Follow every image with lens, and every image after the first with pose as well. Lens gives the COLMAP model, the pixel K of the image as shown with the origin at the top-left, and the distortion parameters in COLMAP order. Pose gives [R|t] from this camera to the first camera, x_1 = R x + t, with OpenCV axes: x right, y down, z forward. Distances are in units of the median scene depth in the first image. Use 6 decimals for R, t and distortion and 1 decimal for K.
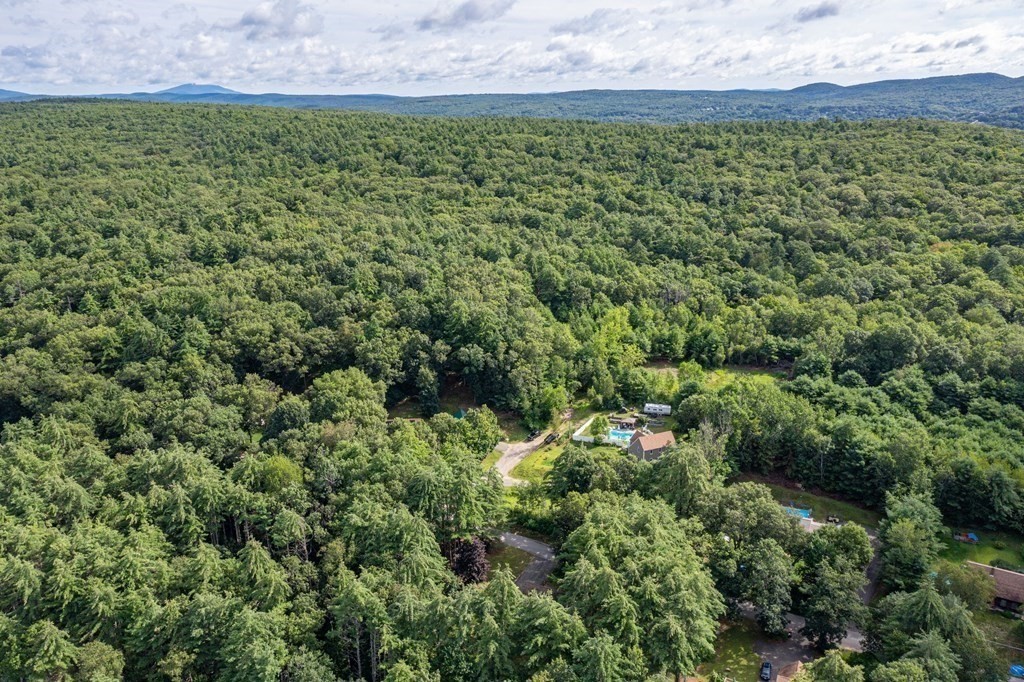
lens RADIAL K [[810.2, 0, 509.3], [0, 810.2, 346.0], [0, 0, 1]] dist [0.005080, 0.024106]
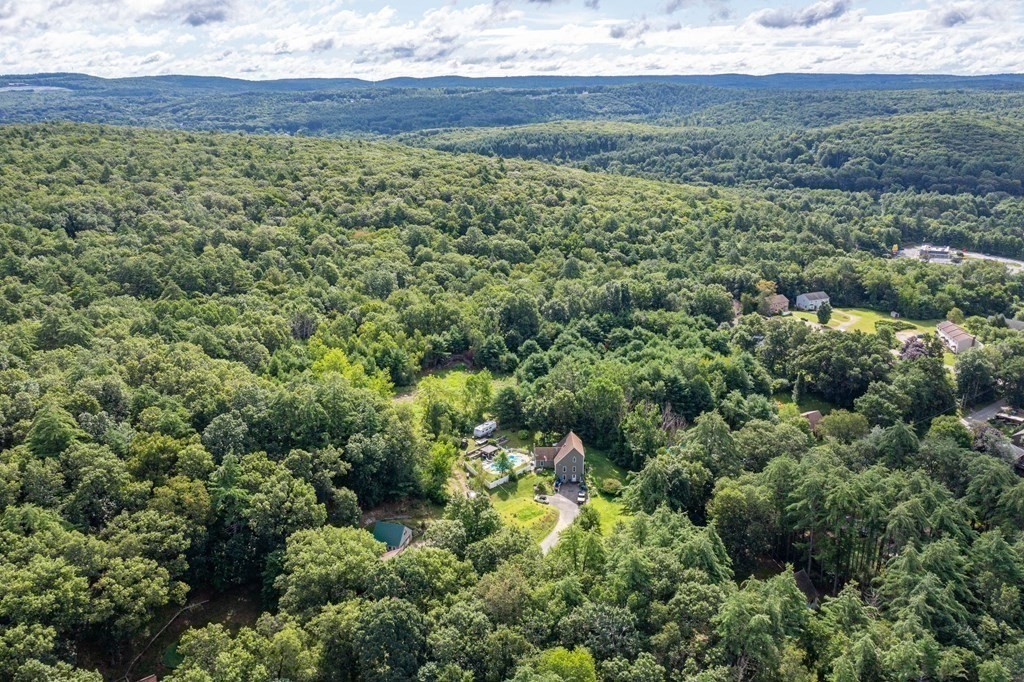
lens RADIAL K [[810.2, 0, 515.9], [0, 810.2, 337.5], [0, 0, 1]] dist [0.005080, 0.024106]
pose [[0.404191, -0.255628, 0.878228, -0.602736], [0.265946, 0.951516, 0.154563, -0.158850], [-0.875158, 0.171088, 0.452578, 0.515895]]
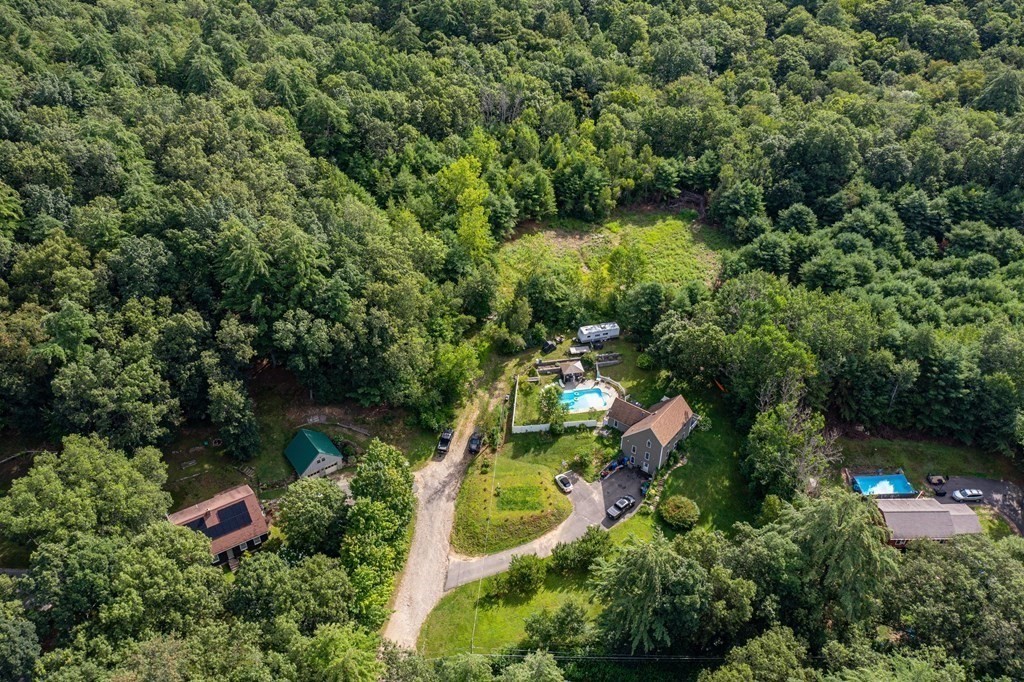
lens RADIAL K [[810.2, 0, 515.0], [0, 810.2, 337.9], [0, 0, 1]] dist [0.005080, 0.024106]
pose [[0.881717, -0.264264, 0.390820, -0.128373], [0.125060, 0.929681, 0.346486, -0.148449], [-0.454902, -0.256627, 0.852764, 0.473832]]
